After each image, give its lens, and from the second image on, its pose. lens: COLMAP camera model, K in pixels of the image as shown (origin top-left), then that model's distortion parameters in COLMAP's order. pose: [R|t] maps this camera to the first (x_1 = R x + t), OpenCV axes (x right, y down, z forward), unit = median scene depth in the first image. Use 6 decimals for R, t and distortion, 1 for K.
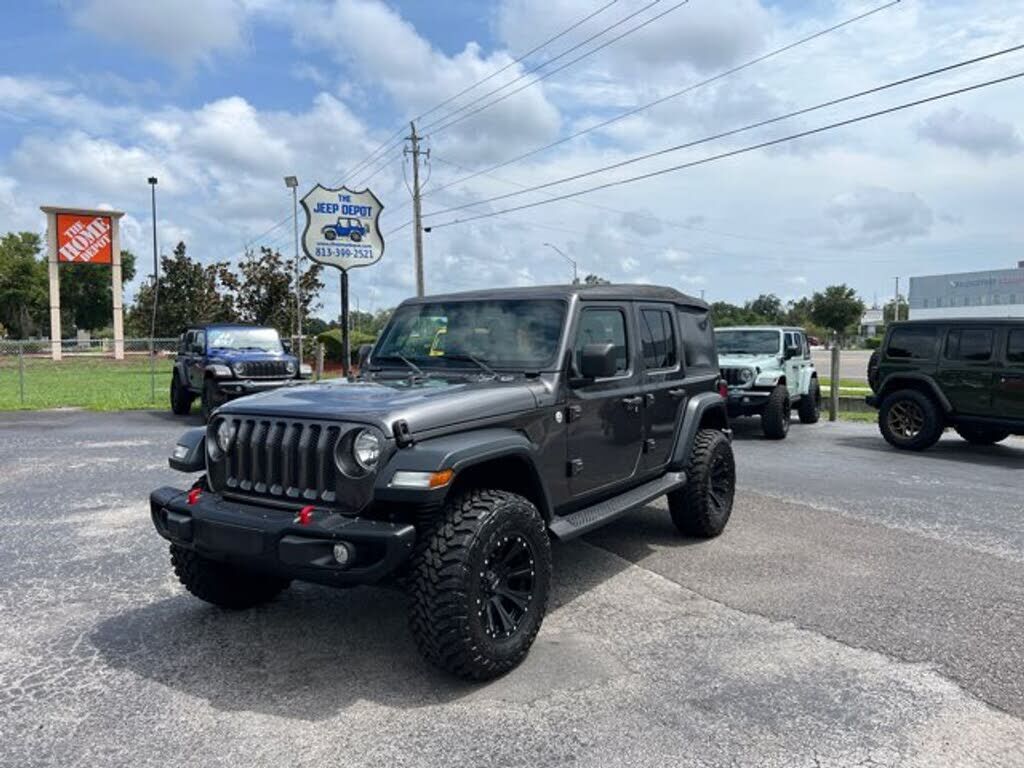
lens RADIAL K [[763.6, 0, 512.4], [0, 763.6, 389.7], [0, 0, 1]] dist [0.017267, -0.002654]
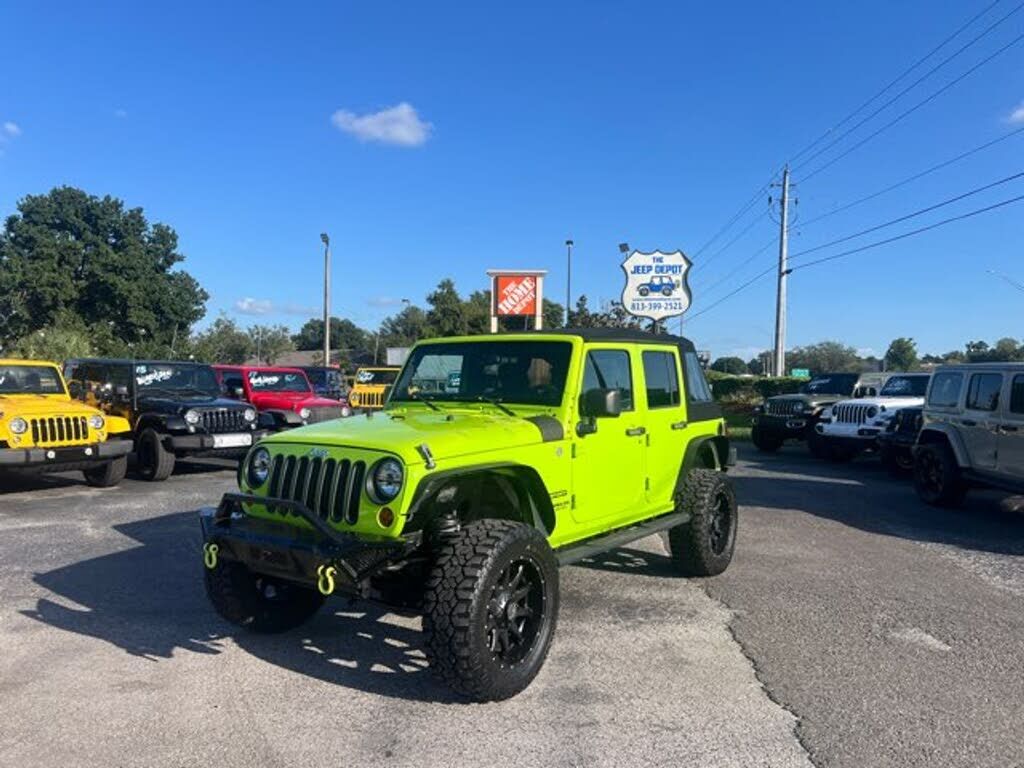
lens RADIAL K [[771.6, 0, 510.7], [0, 771.6, 385.7], [0, 0, 1]] dist [0.020129, -0.005269]
pose [[0.850671, 0.014283, -0.525505, 0.163244], [-0.043632, 0.998100, -0.043502, 0.002817], [0.523885, 0.059935, 0.849678, -0.085948]]
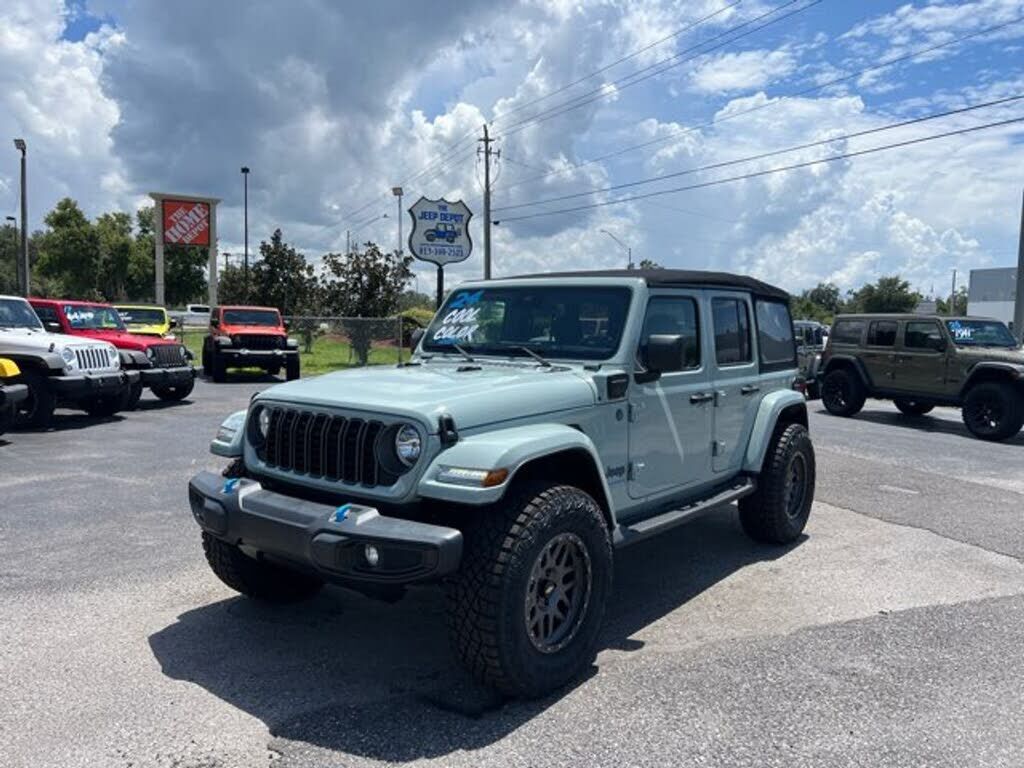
lens RADIAL K [[776.8, 0, 514.9], [0, 776.8, 385.1], [0, 0, 1]] dist [0.034654, -0.001835]
pose [[0.997693, 0.029530, -0.061132, -0.011822], [-0.028596, 0.999461, 0.016094, 0.011617], [0.061575, -0.014309, 0.998000, -0.201330]]
